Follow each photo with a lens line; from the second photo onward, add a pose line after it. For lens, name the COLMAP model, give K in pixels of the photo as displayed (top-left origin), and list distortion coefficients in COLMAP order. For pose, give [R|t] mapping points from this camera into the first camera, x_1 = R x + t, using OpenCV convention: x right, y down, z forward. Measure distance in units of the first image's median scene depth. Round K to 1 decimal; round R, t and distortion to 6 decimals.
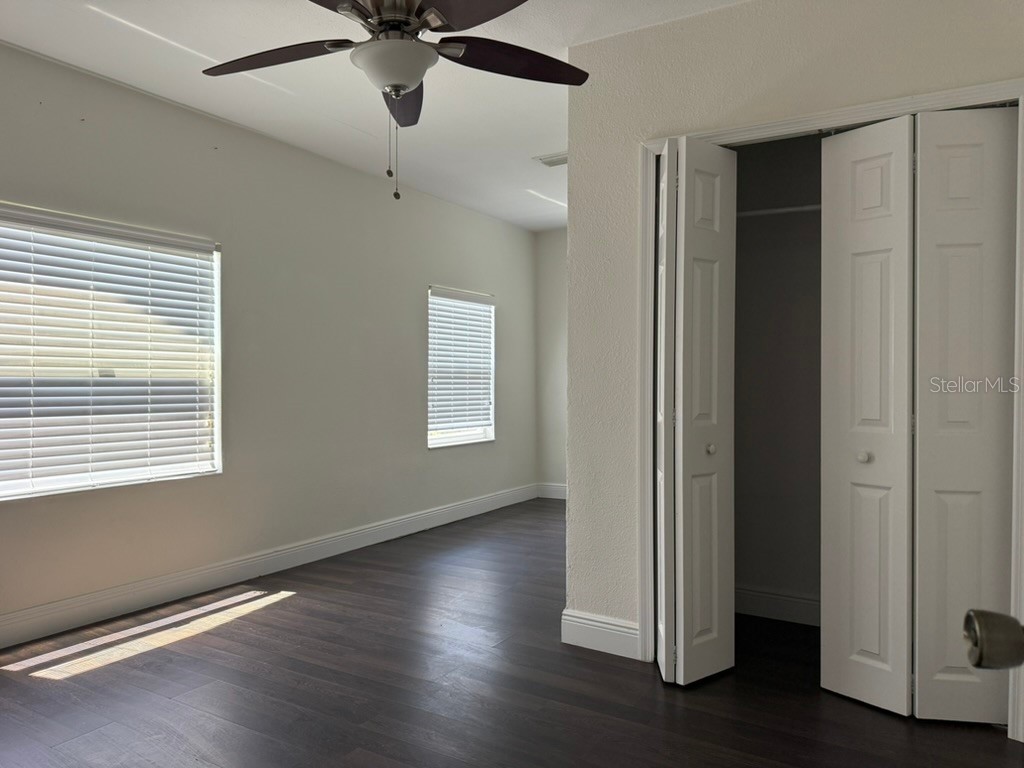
lens RADIAL K [[719.0, 0, 514.1], [0, 719.0, 384.7], [0, 0, 1]] dist [0.057935, -0.071244]
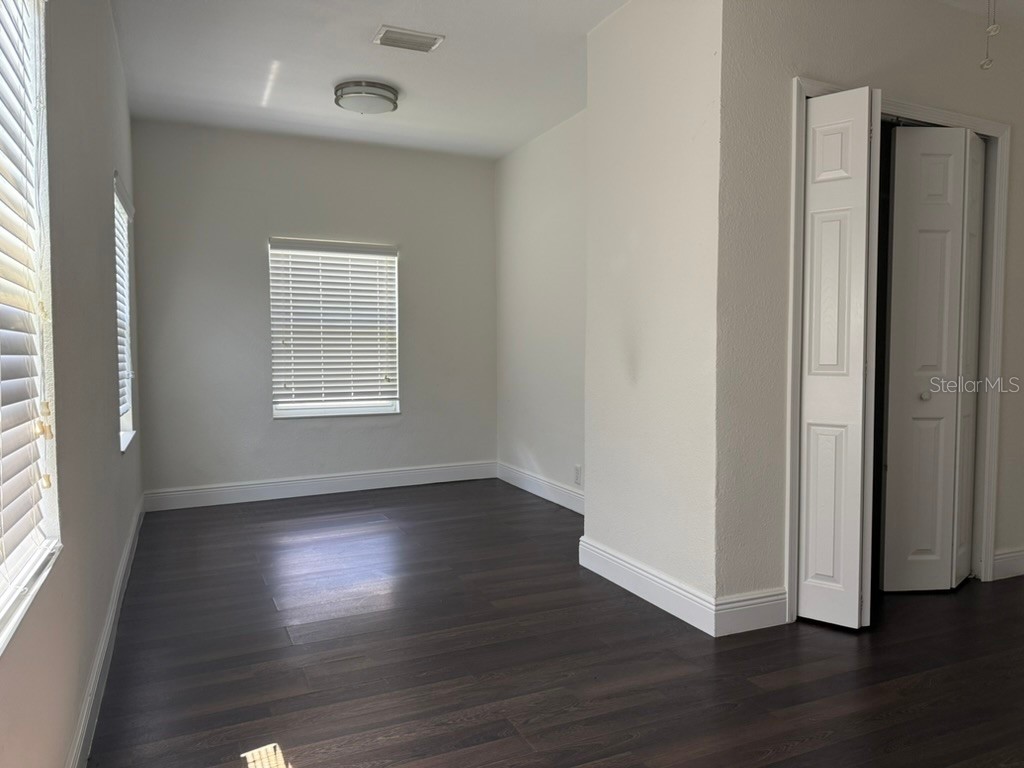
lens RADIAL K [[719.0, 0, 513.0], [0, 719.0, 384.4], [0, 0, 1]] dist [0.057935, -0.071244]
pose [[0.558735, -0.036645, 0.828537, -0.933311], [0.005361, 0.999162, 0.040576, 0.025193], [-0.829329, -0.018229, 0.558463, 0.879490]]
